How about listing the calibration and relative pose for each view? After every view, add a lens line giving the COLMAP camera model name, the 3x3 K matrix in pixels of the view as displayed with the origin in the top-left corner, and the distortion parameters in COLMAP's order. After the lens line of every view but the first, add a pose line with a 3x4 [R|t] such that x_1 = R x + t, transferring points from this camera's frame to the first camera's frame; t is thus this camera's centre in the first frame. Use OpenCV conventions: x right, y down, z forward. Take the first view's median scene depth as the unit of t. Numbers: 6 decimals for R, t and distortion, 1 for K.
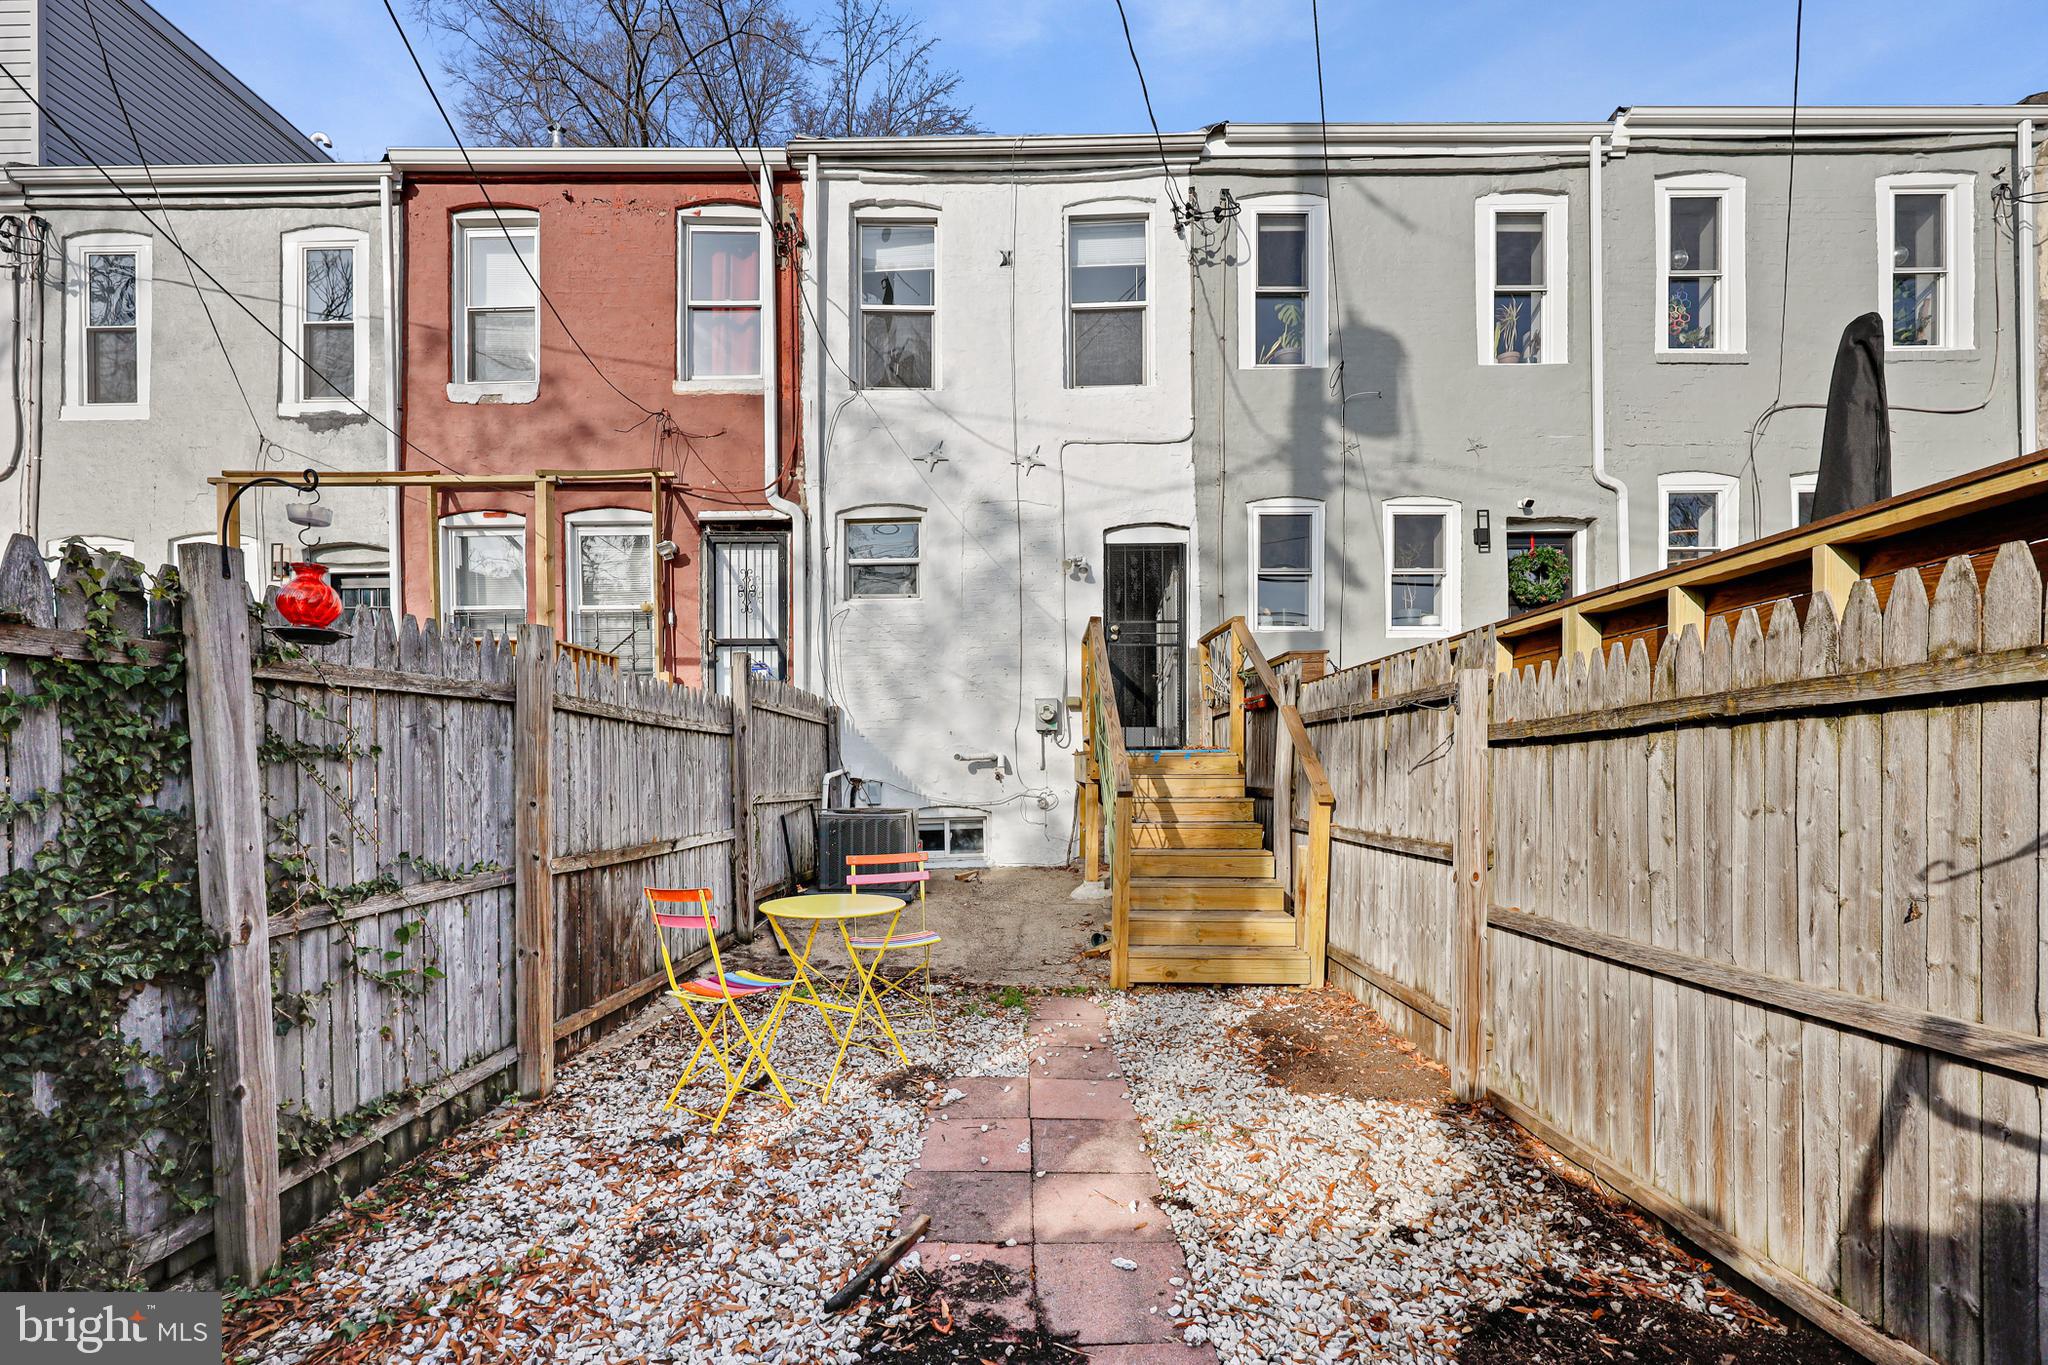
lens RADIAL K [[852.2, 0, 1037.3], [0, 852.2, 793.1], [0, 0, 1]] dist [-0.001539, 0.000104]
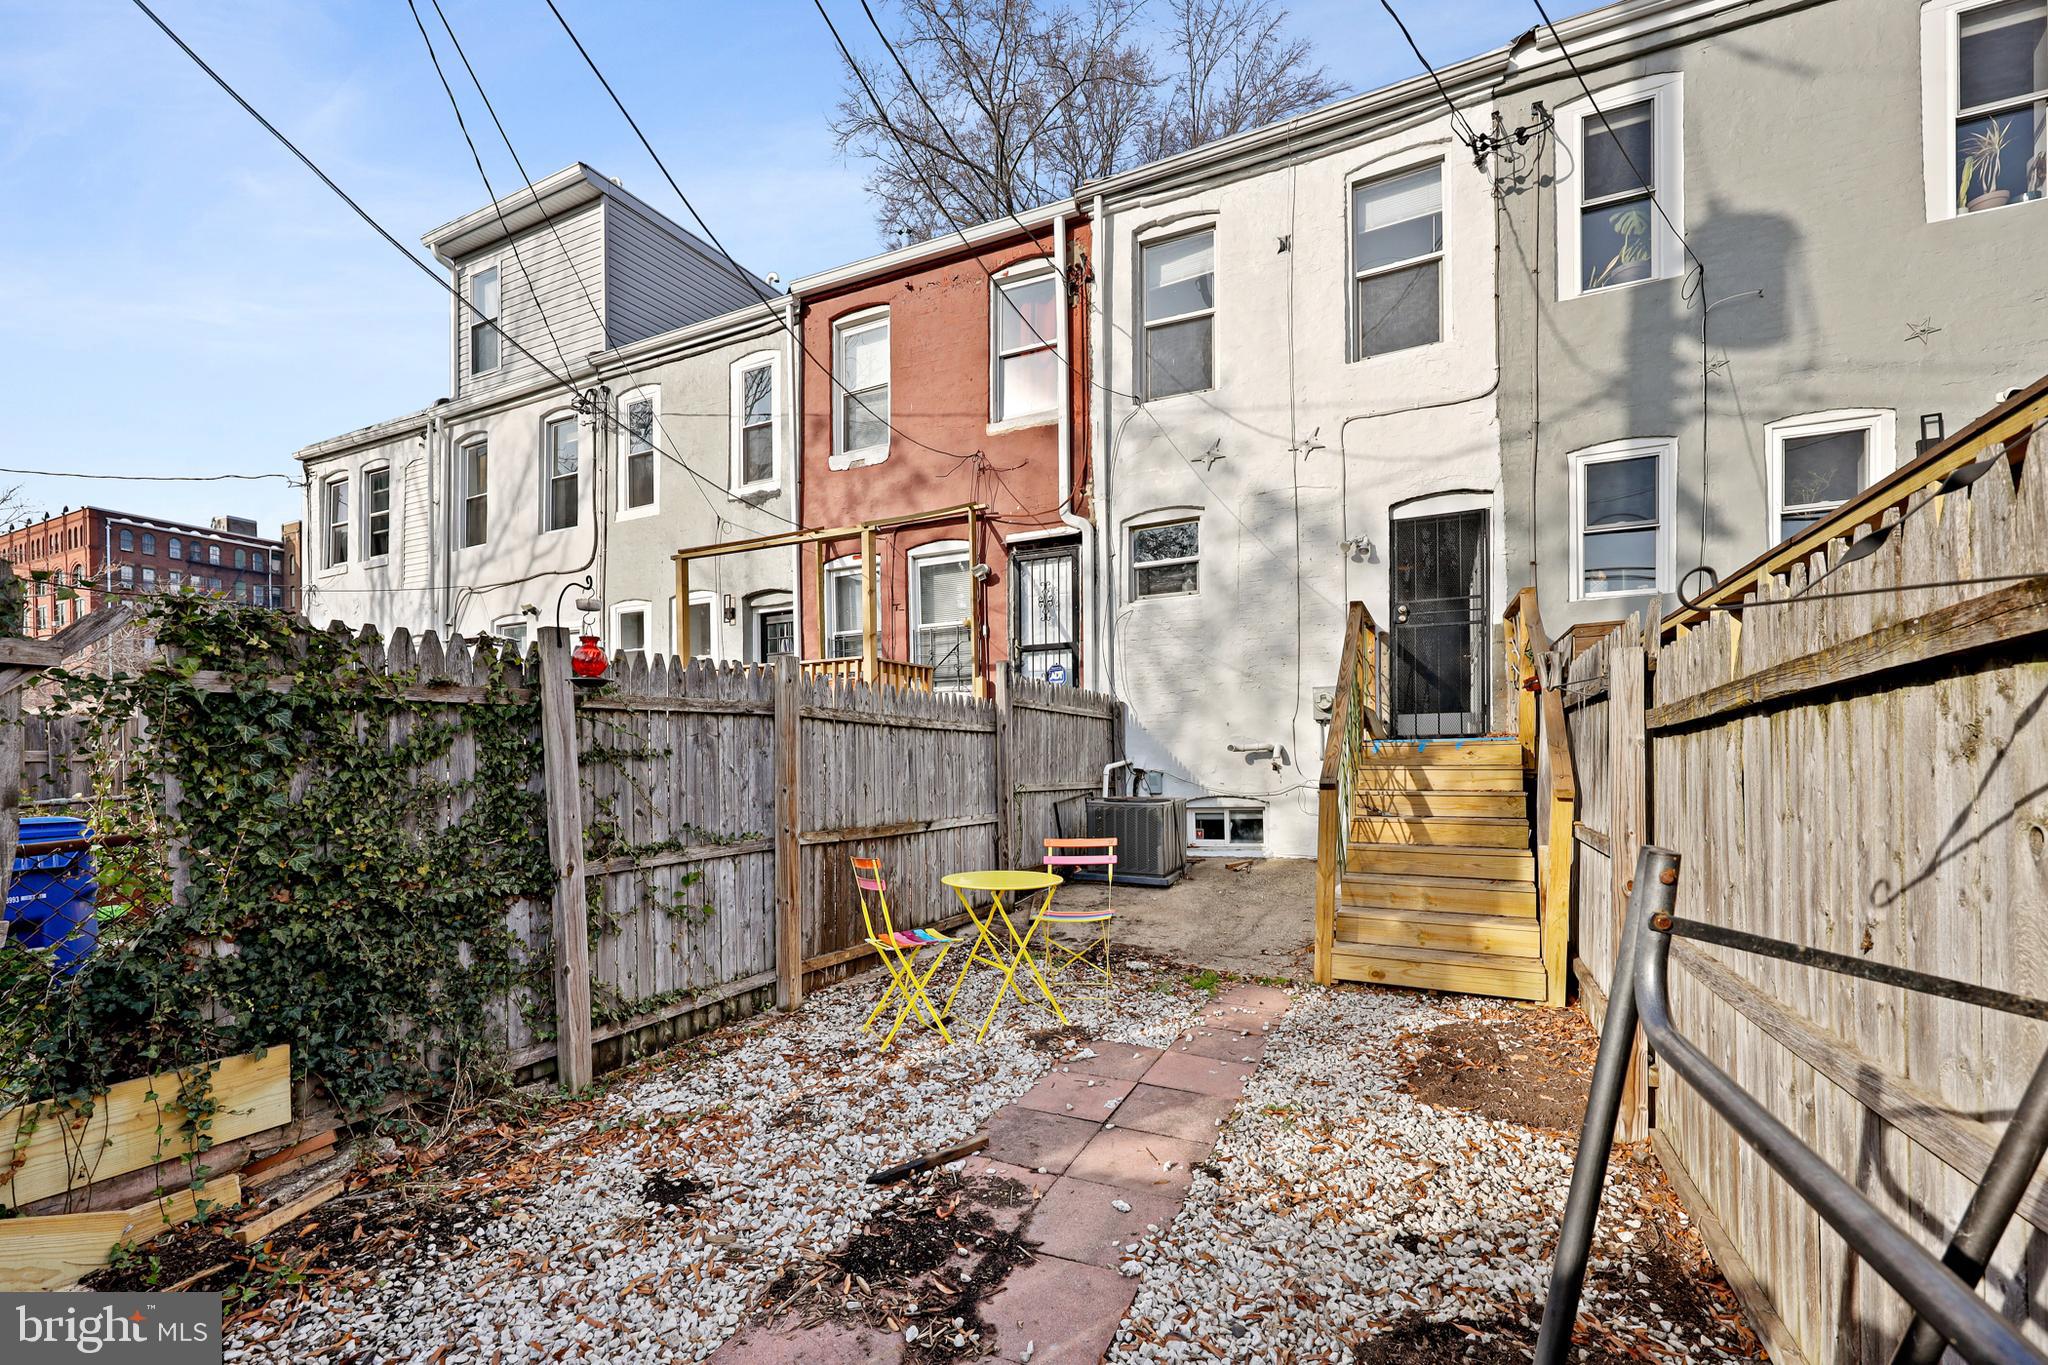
lens RADIAL K [[837.1, 0, 1021.1], [0, 837.1, 785.2], [0, 0, 1]] dist [-0.000583, 0.000127]
pose [[0.908290, 0.008518, -0.418255, 0.101944], [-0.006931, 0.999962, 0.005313, -0.001732], [0.418284, -0.001926, 0.908314, -0.013549]]
